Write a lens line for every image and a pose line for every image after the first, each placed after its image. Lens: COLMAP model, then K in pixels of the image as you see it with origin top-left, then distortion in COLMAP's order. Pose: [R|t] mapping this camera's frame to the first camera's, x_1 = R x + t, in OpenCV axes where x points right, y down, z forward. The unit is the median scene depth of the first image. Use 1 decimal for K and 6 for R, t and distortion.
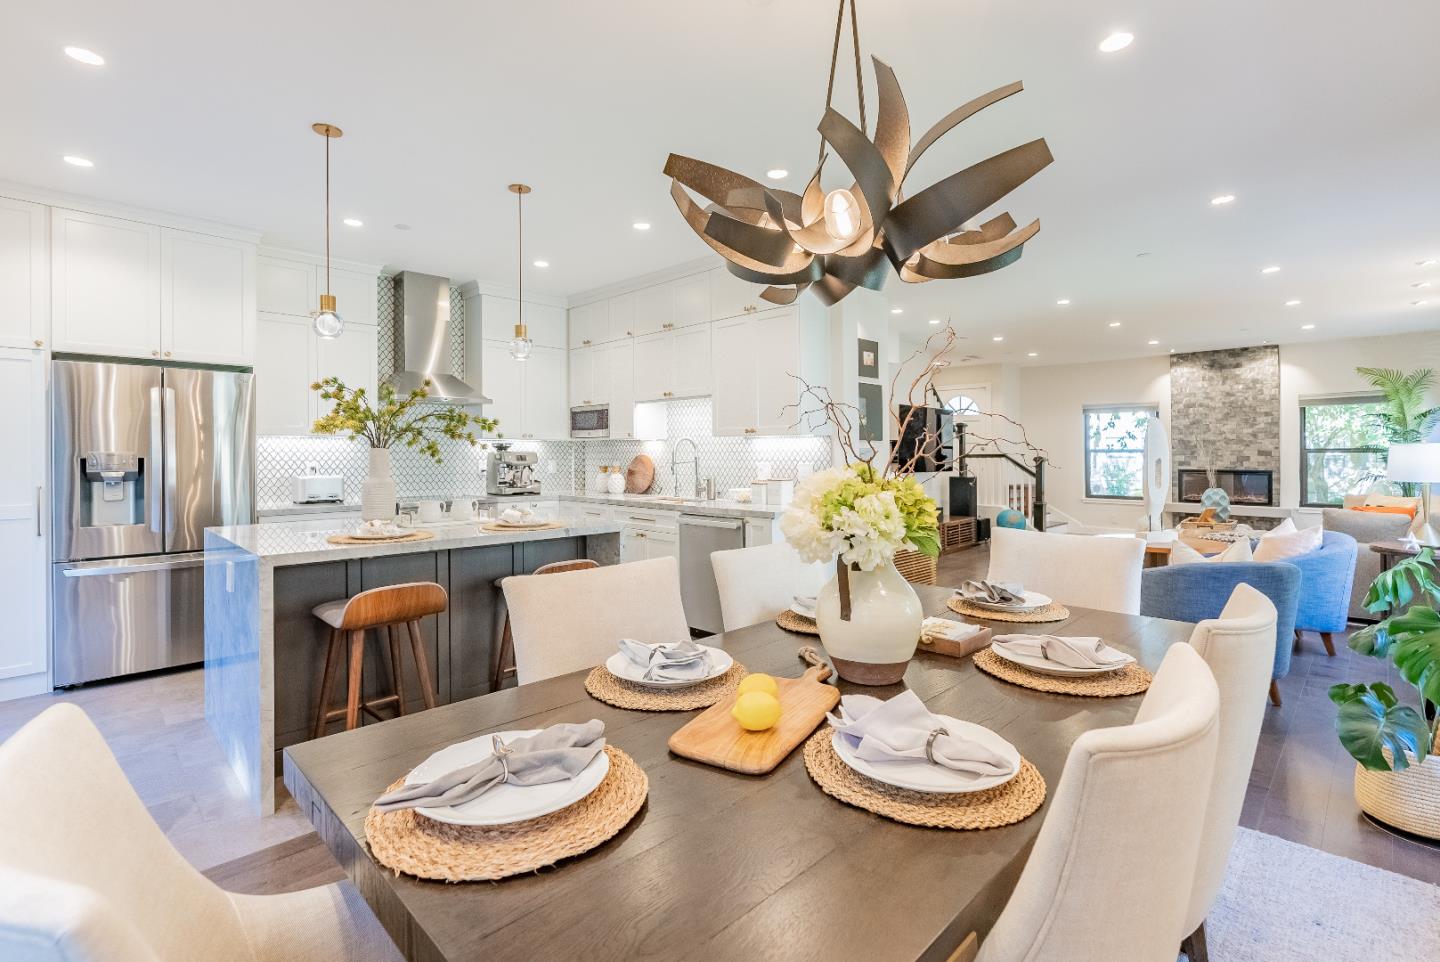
lens RADIAL K [[652.6, 0, 713.7], [0, 652.6, 469.1], [0, 0, 1]] dist [-0.003999, 0.000620]
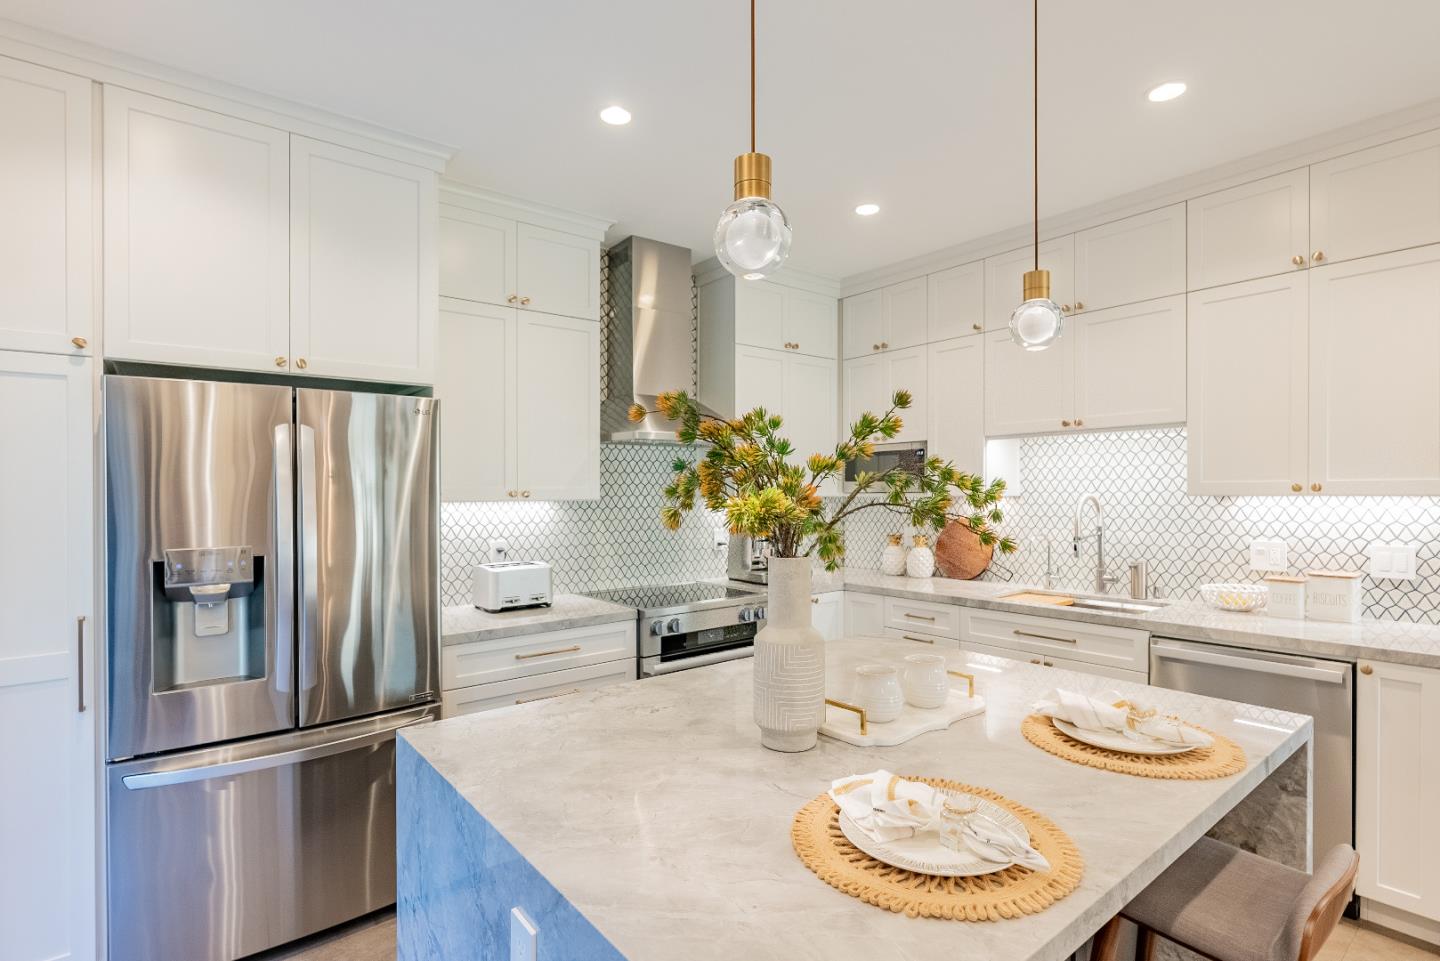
lens RADIAL K [[676.6, 0, 714.2], [0, 676.6, 500.7], [0, 0, 1]] dist [-0.011410, 0.004325]
pose [[0.994503, -0.007272, -0.104455, -0.442147], [0.006267, 0.999931, -0.009951, -0.053874], [0.104520, 0.009242, 0.994480, 0.480192]]
